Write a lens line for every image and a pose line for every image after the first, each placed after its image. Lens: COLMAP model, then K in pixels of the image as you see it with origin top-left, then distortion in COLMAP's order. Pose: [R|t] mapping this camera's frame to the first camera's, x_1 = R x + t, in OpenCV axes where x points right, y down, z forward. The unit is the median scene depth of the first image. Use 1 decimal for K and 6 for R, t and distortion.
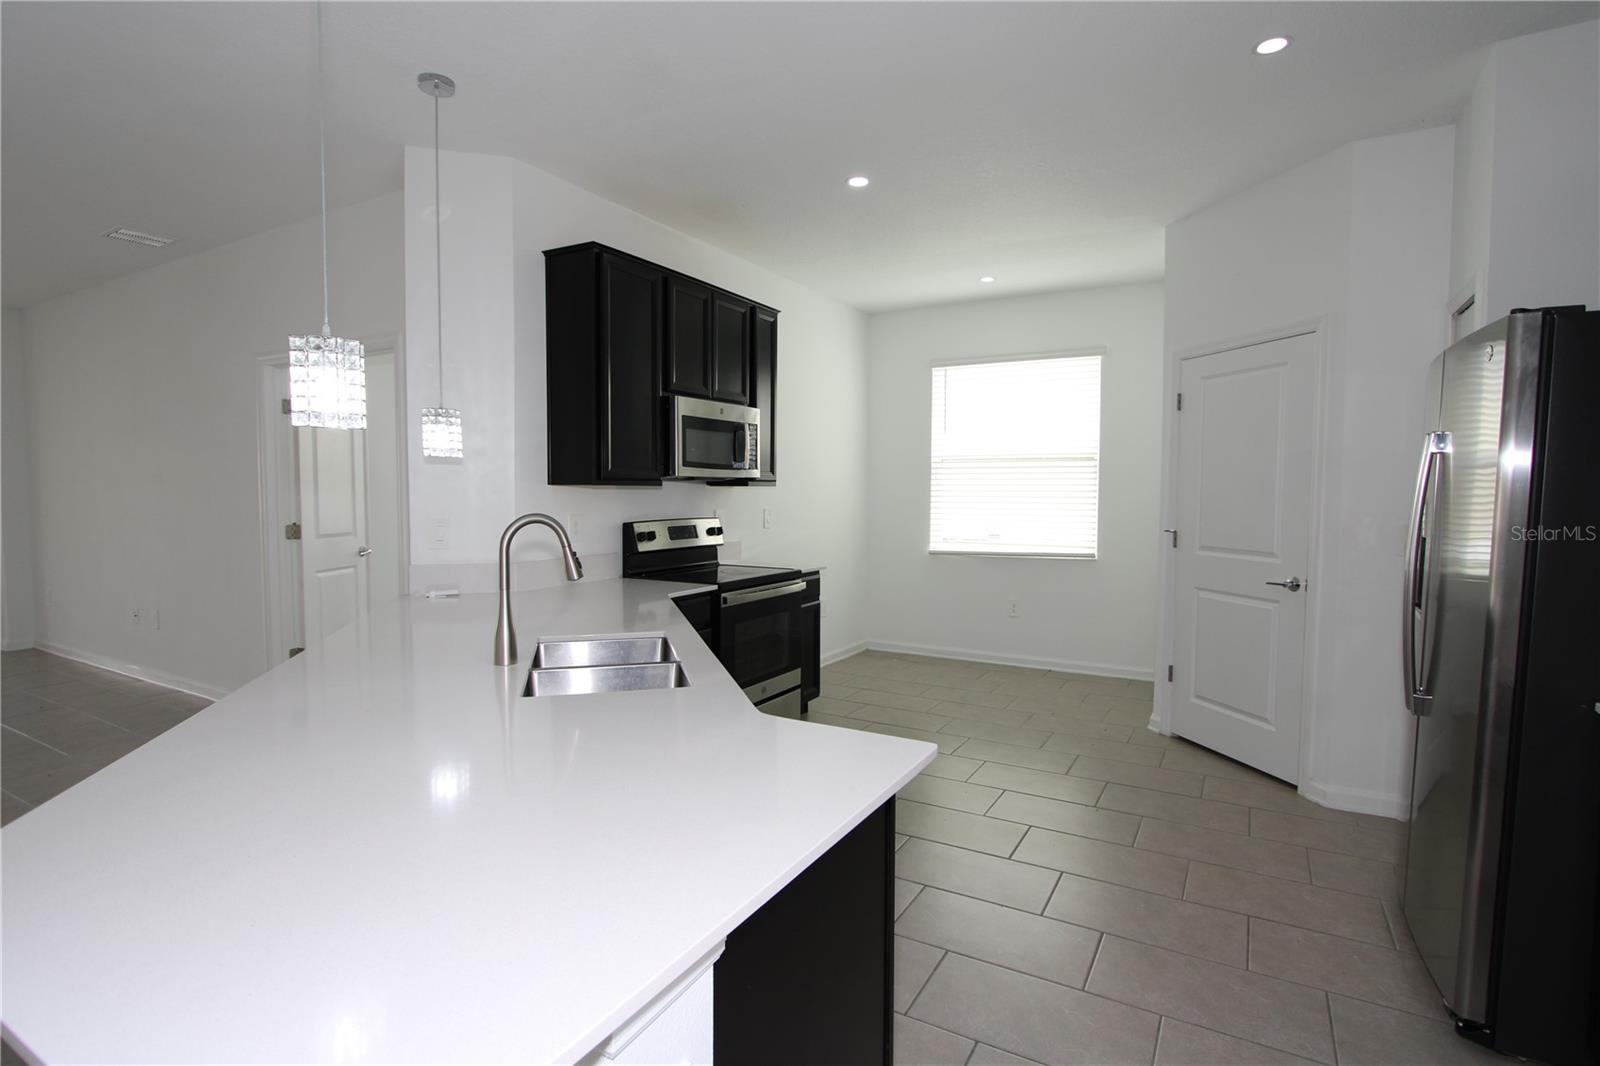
lens RADIAL K [[784.0, 0, 808.3], [0, 784.0, 529.4], [0, 0, 1]] dist [-0.012243, 0.001134]
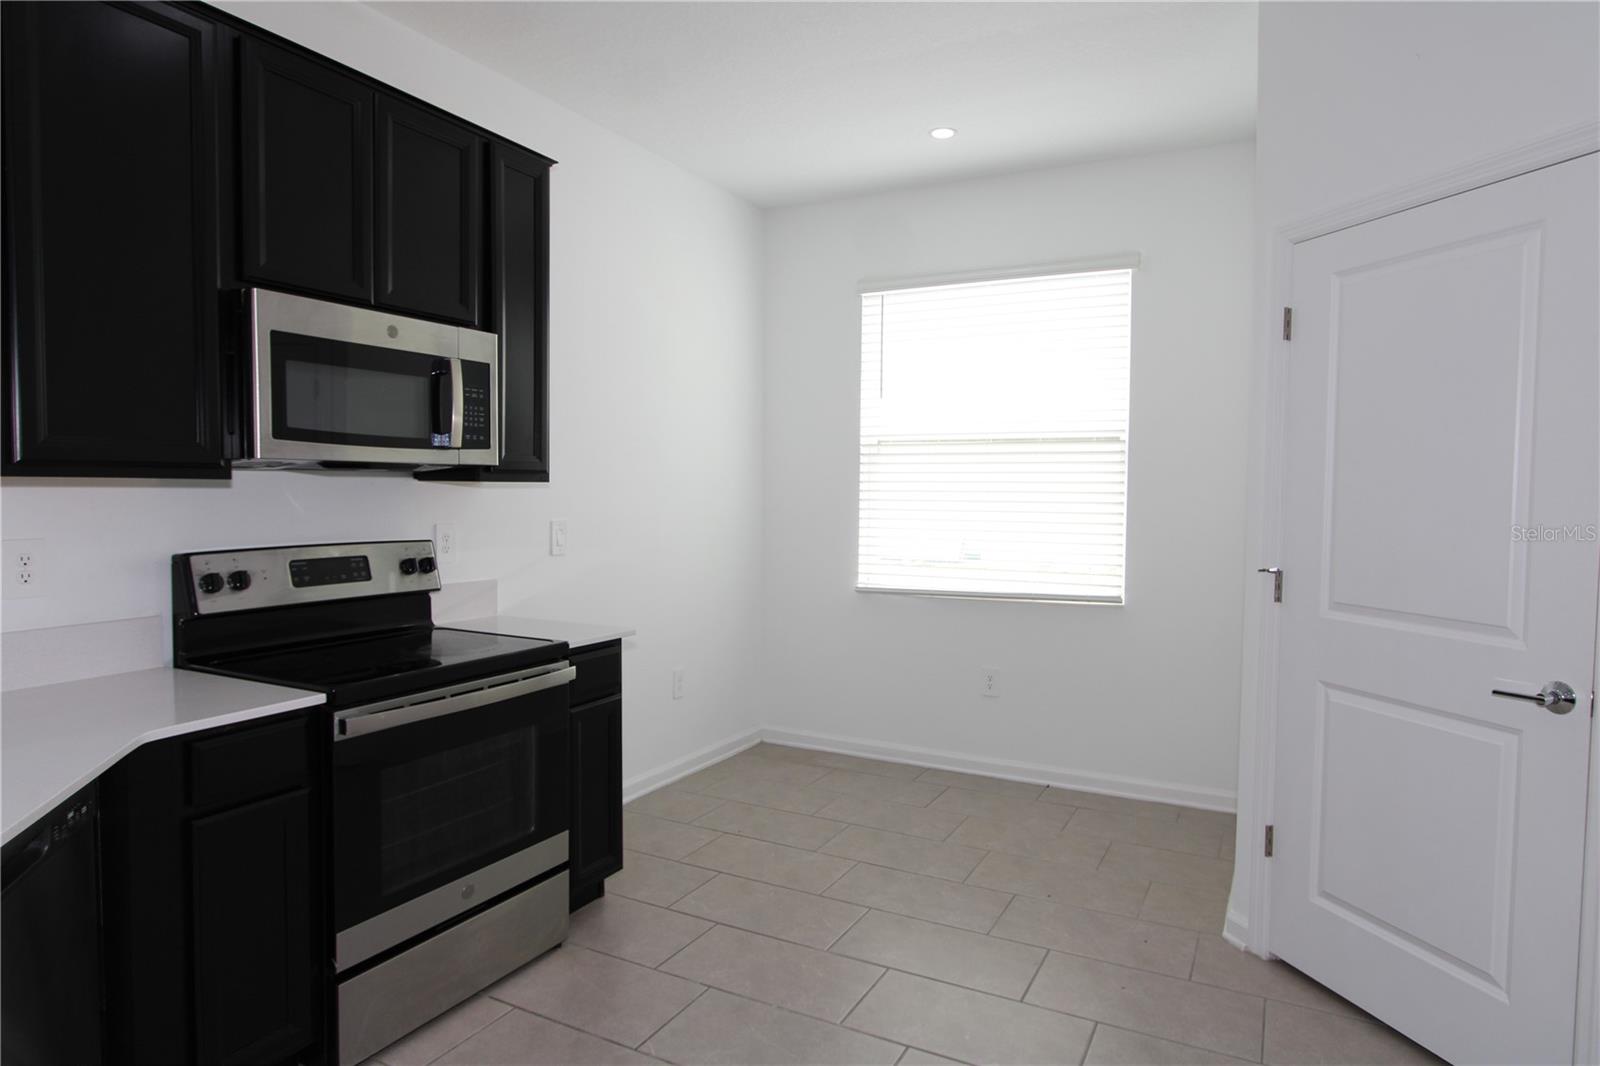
lens RADIAL K [[936.3, 0, 807.3], [0, 936.3, 530.3], [0, 0, 1]] dist [-0.006025, 0.000255]
pose [[0.999289, 0.003452, 0.037545, 0.132902], [-0.003250, 0.999980, -0.005458, -0.021104], [-0.037563, 0.005332, 0.999280, 0.395035]]
